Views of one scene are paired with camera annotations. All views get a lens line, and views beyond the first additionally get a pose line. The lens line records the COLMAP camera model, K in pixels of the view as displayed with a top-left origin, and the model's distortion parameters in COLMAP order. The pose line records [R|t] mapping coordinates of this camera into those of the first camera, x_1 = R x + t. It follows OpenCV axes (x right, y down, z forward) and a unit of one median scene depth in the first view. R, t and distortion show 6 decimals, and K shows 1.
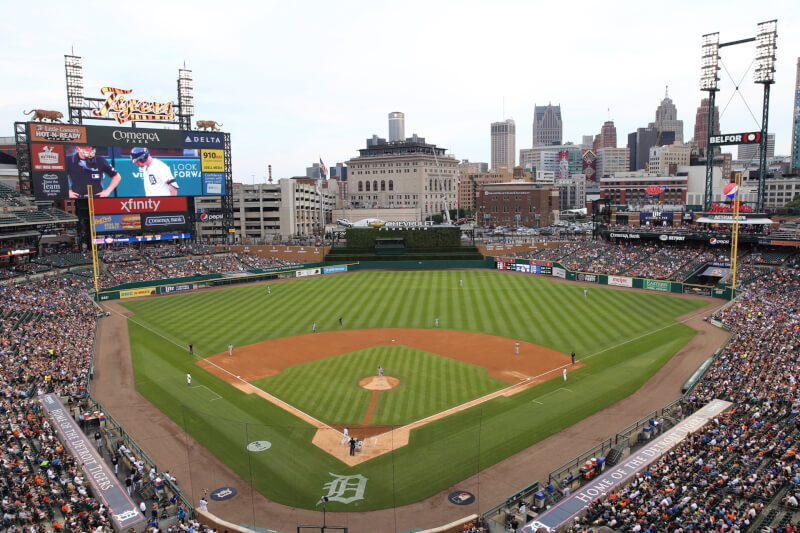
lens RADIAL K [[572.2, 0, 400.0], [0, 572.2, 266.5], [0, 0, 1]] dist [-0.104624, 0.105375]
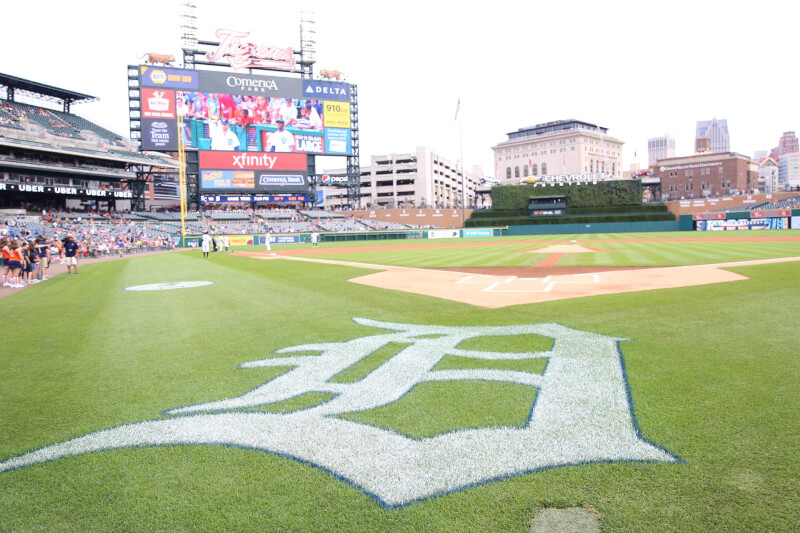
lens RADIAL K [[546.7, 0, 400.0], [0, 546.7, 266.5], [0, 0, 1]] dist [-0.102768, 0.080872]
pose [[0.965543, 0.000306, -0.260243, -0.019940], [-0.018190, 0.997633, -0.066313, 0.100556], [0.259607, 0.068762, 0.963263, 0.236812]]
